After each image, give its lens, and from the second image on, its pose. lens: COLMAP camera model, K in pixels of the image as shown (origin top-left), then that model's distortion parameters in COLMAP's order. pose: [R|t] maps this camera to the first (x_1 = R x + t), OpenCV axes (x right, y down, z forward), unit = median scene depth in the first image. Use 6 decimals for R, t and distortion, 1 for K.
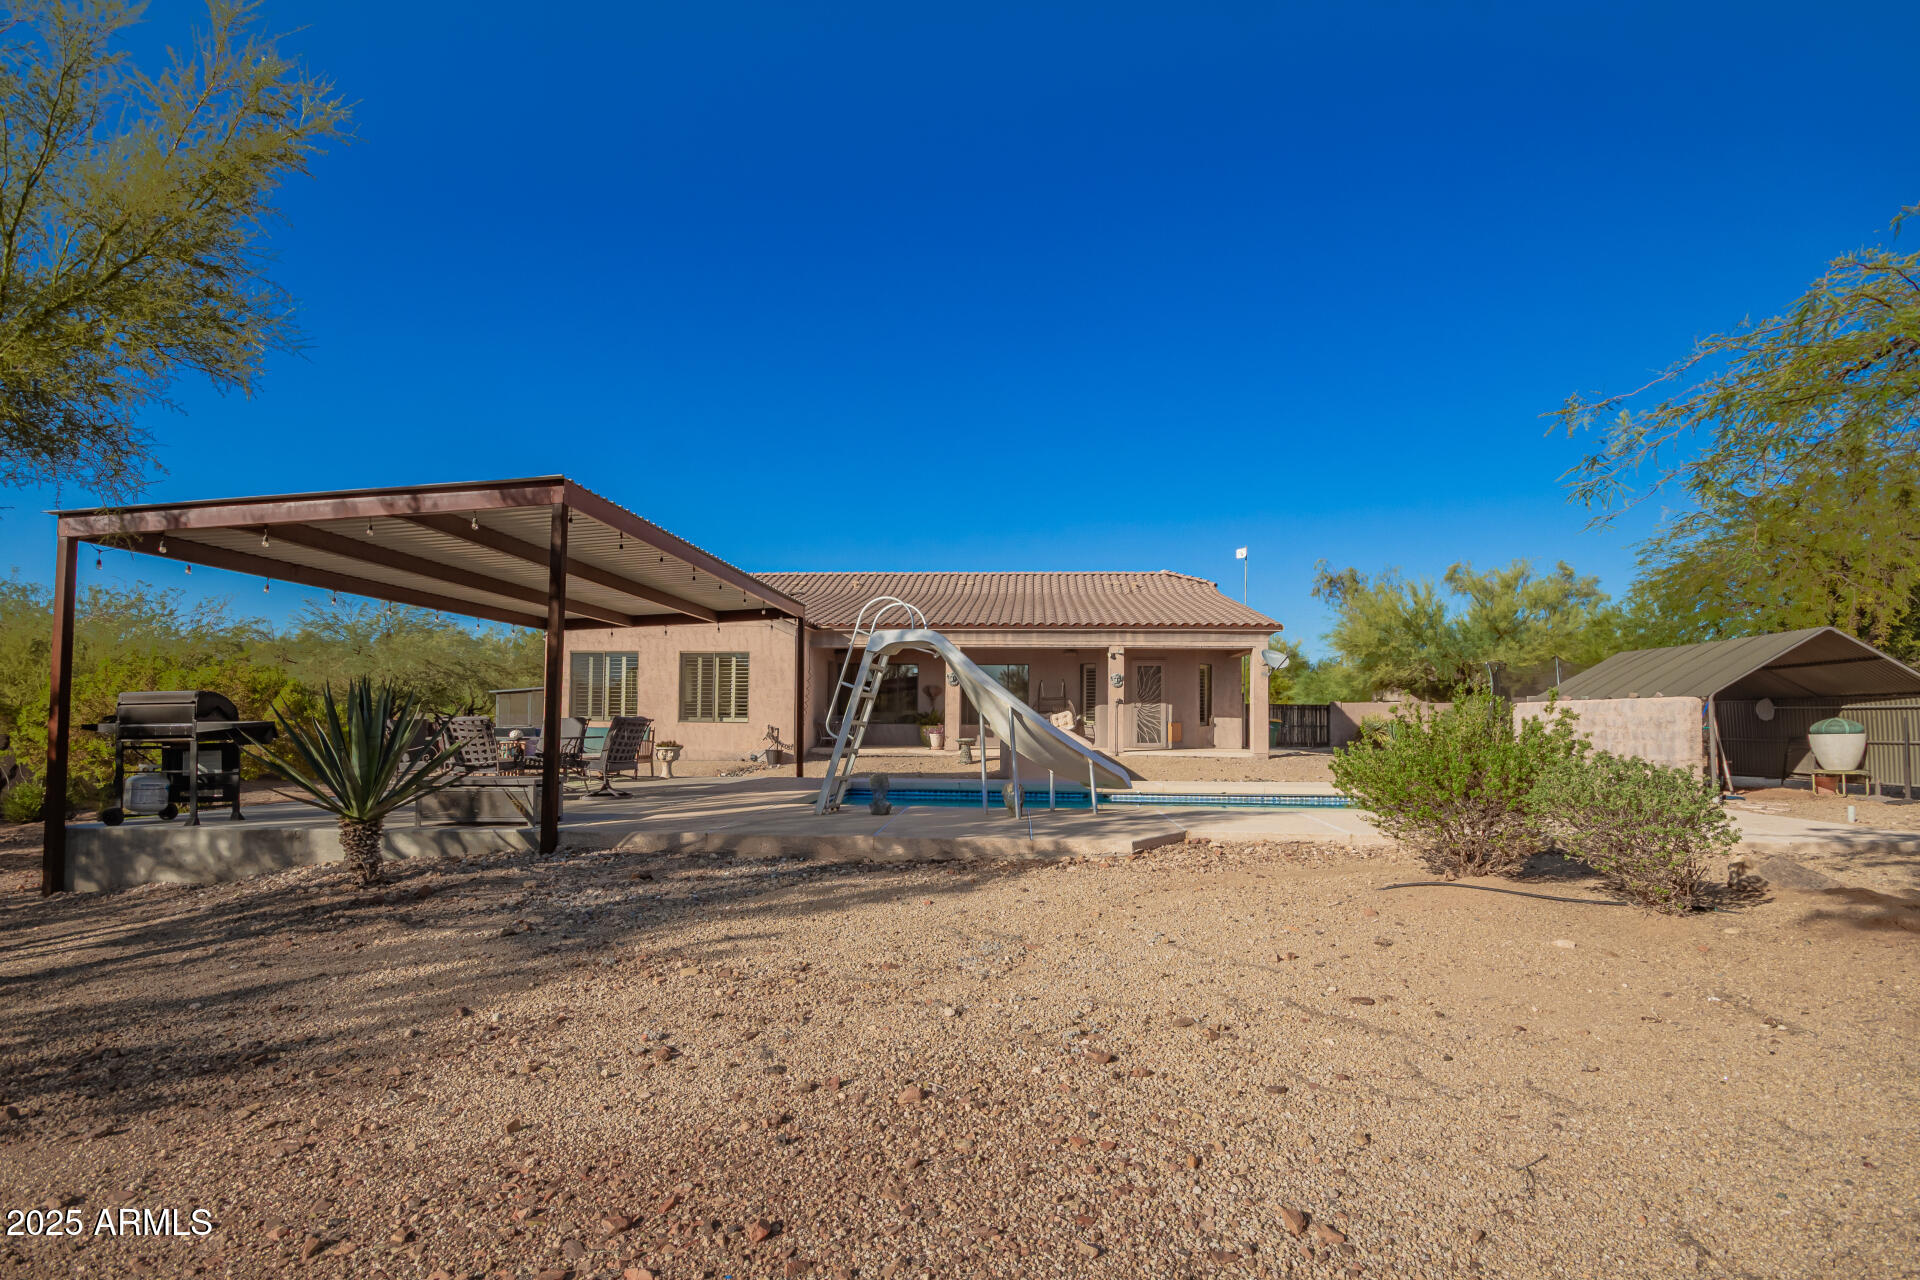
lens RADIAL K [[913.5, 0, 972.2], [0, 913.5, 691.5], [0, 0, 1]] dist [0.000750, 0.001988]
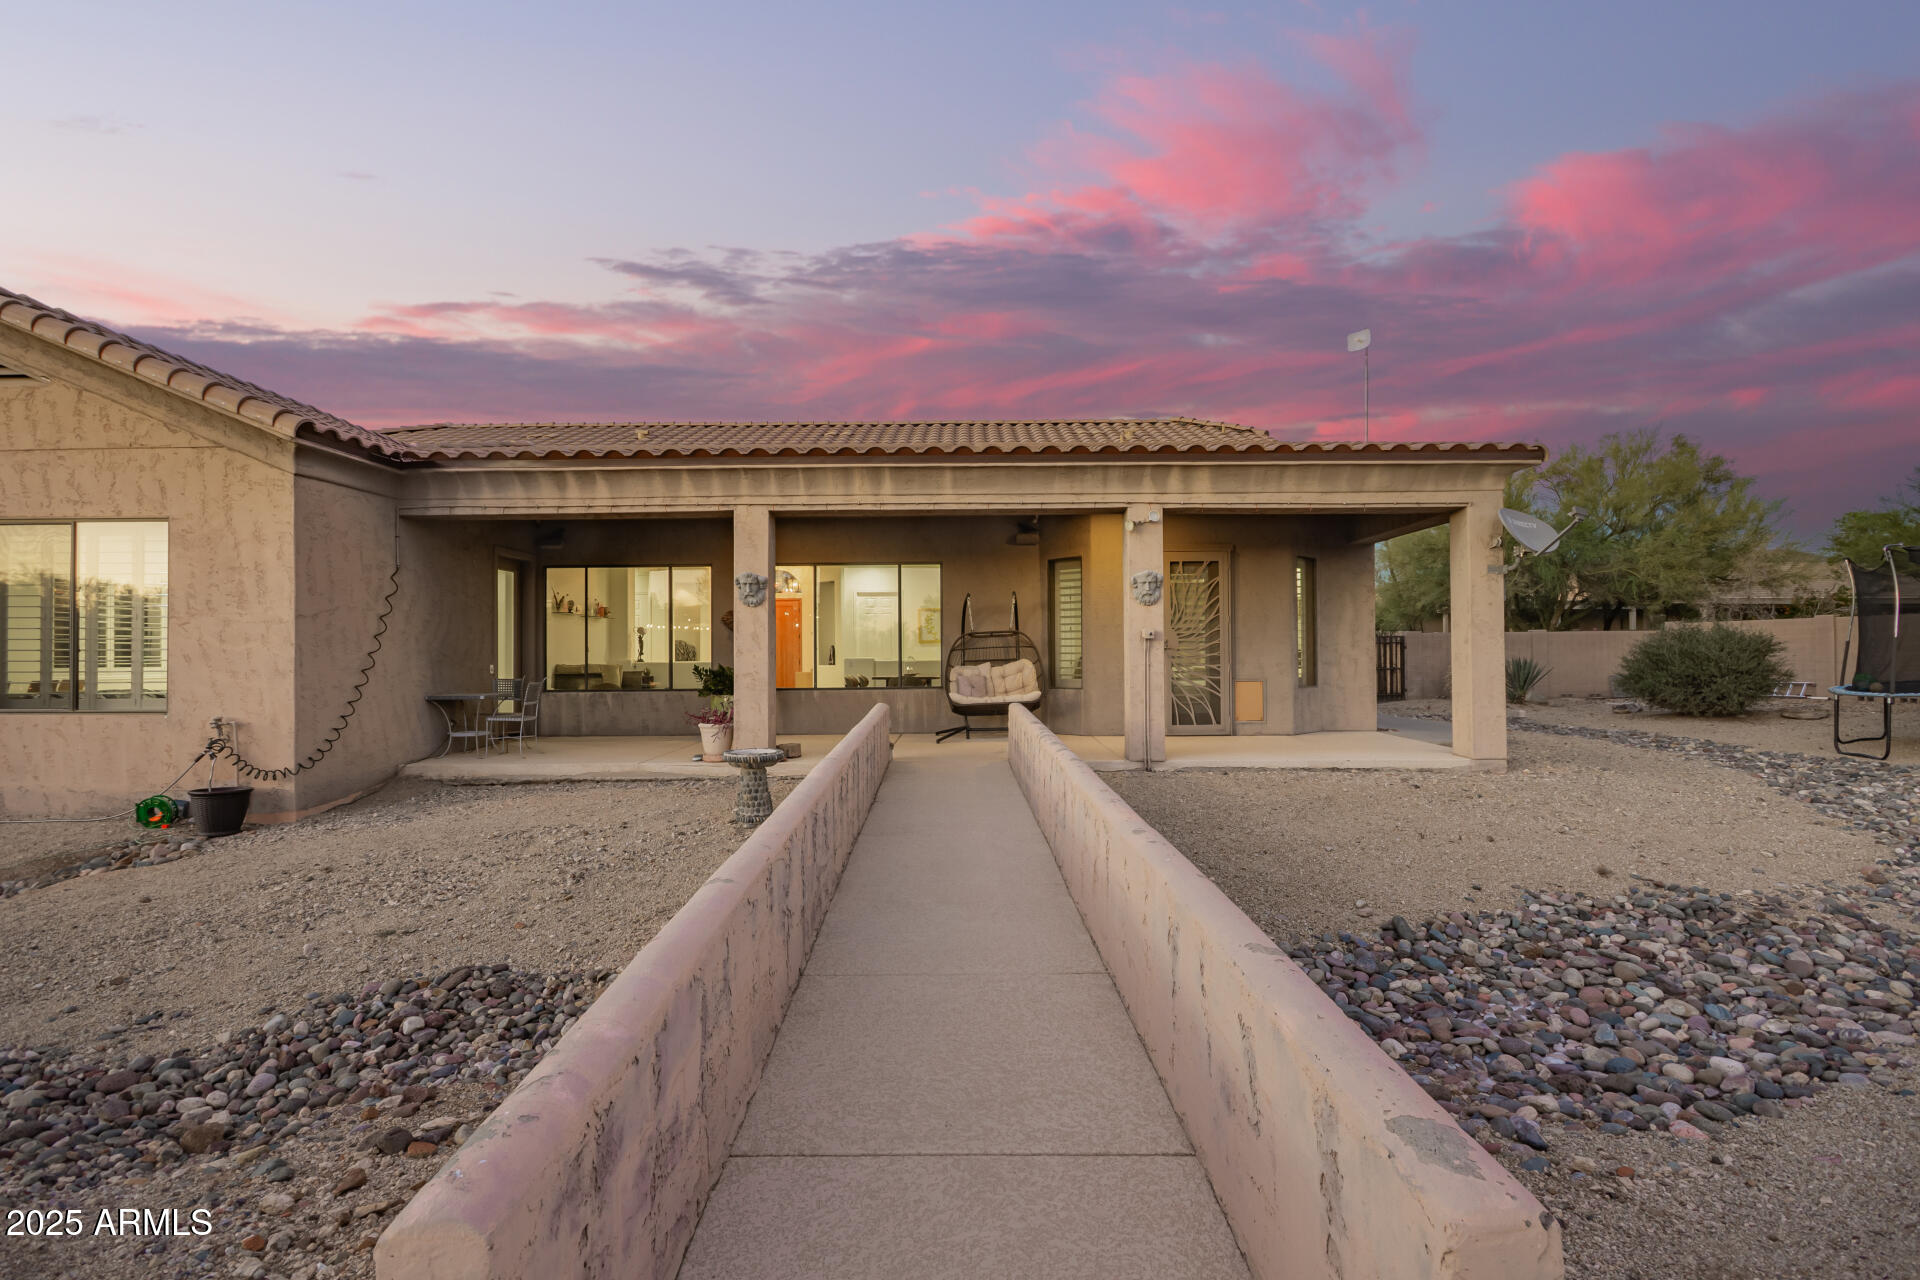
lens RADIAL K [[882.8, 0, 952.9], [0, 882.8, 643.4], [0, 0, 1]] dist [0.005686, -0.002700]
pose [[0.997870, -0.015404, 0.063395, 0.044529], [0.014130, 0.999690, 0.020498, 0.003712], [-0.063691, -0.019559, 0.997778, 0.614046]]
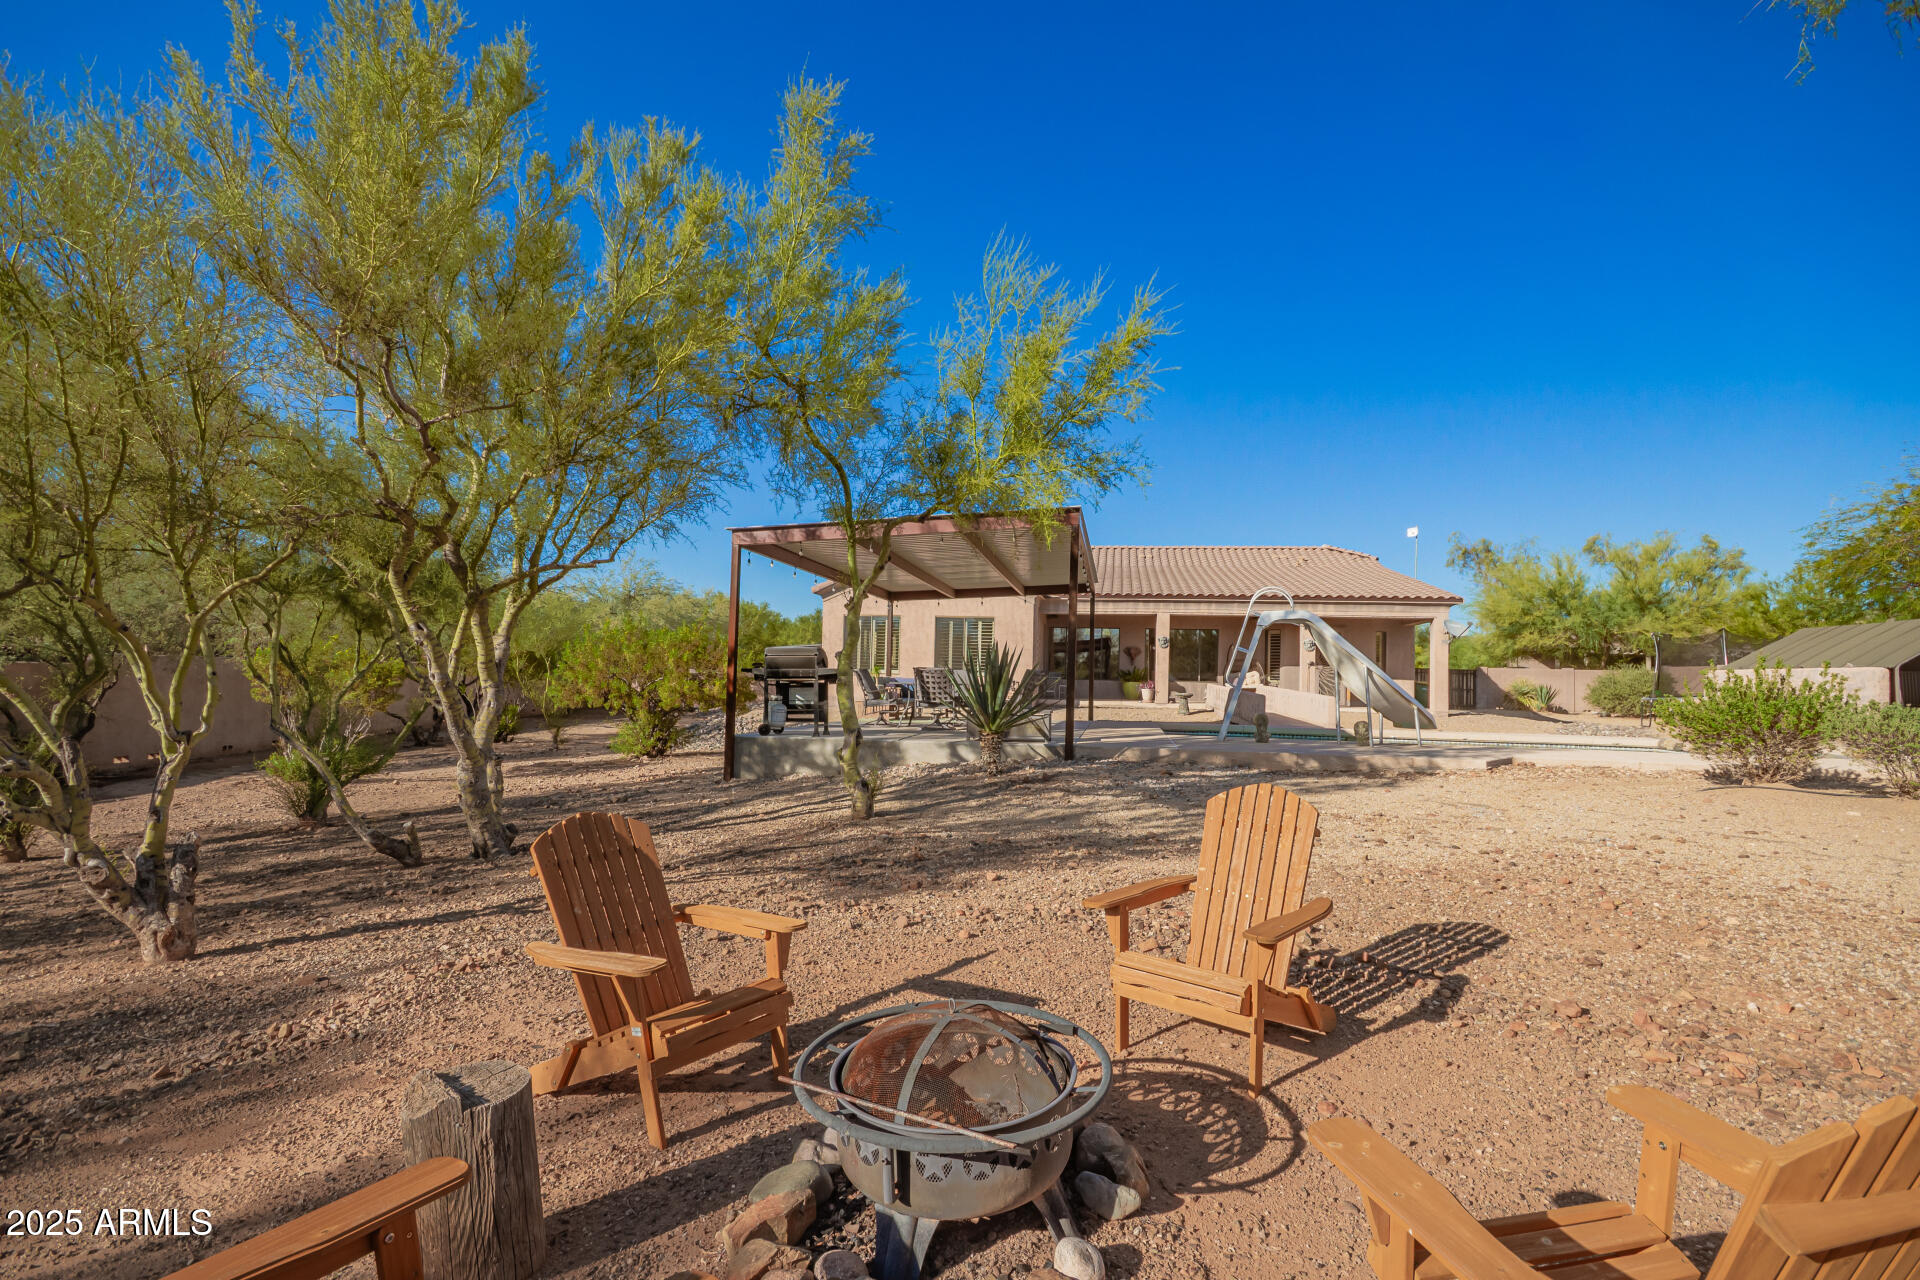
lens RADIAL K [[913.5, 0, 960.6], [0, 913.5, 637.4], [0, 0, 1]] dist [0.000750, 0.001988]
pose [[0.996045, 0.013087, -0.087884, -0.178960], [-0.014395, 0.999795, -0.014267, 0.000229], [0.087680, 0.015476, 0.996028, -0.174523]]
